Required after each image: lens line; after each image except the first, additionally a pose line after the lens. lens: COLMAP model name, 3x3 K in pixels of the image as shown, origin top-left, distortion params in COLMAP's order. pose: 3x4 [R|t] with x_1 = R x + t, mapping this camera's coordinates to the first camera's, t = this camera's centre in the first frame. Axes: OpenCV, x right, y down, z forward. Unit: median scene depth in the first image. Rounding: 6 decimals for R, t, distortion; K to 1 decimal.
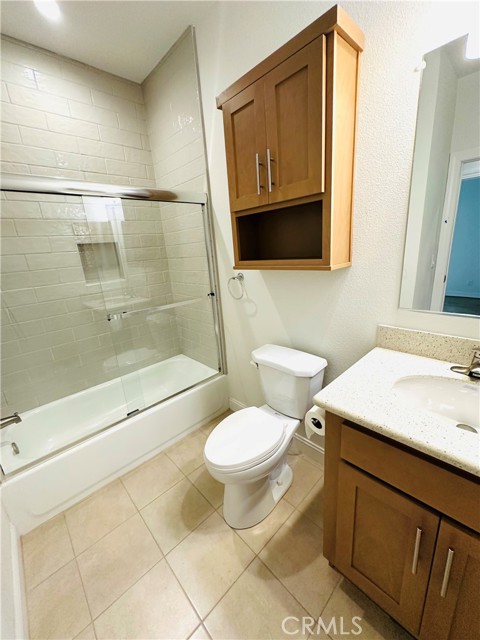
lens RADIAL K [[256.8, 0, 238.7], [0, 256.8, 321.3], [0, 0, 1]] dist [-0.002472, 0.000250]
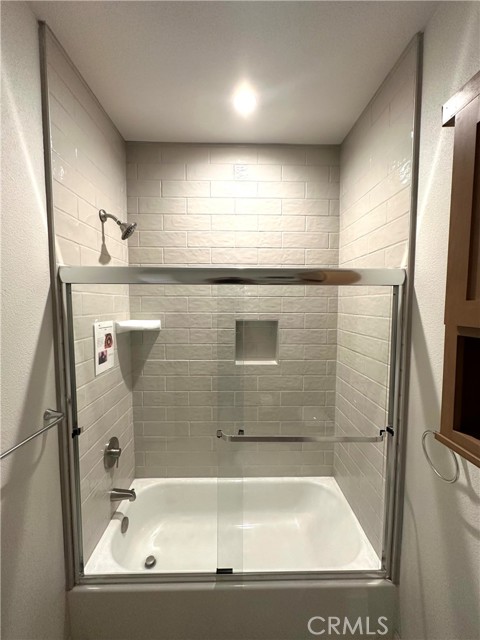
lens RADIAL K [[256.8, 0, 237.6], [0, 256.8, 319.7], [0, 0, 1]] dist [-0.002472, 0.000250]
pose [[0.735616, 0.115477, -0.667483, 0.000594], [-0.239052, 0.966220, -0.096293, -0.228943], [0.633816, 0.230398, 0.738372, 0.327310]]
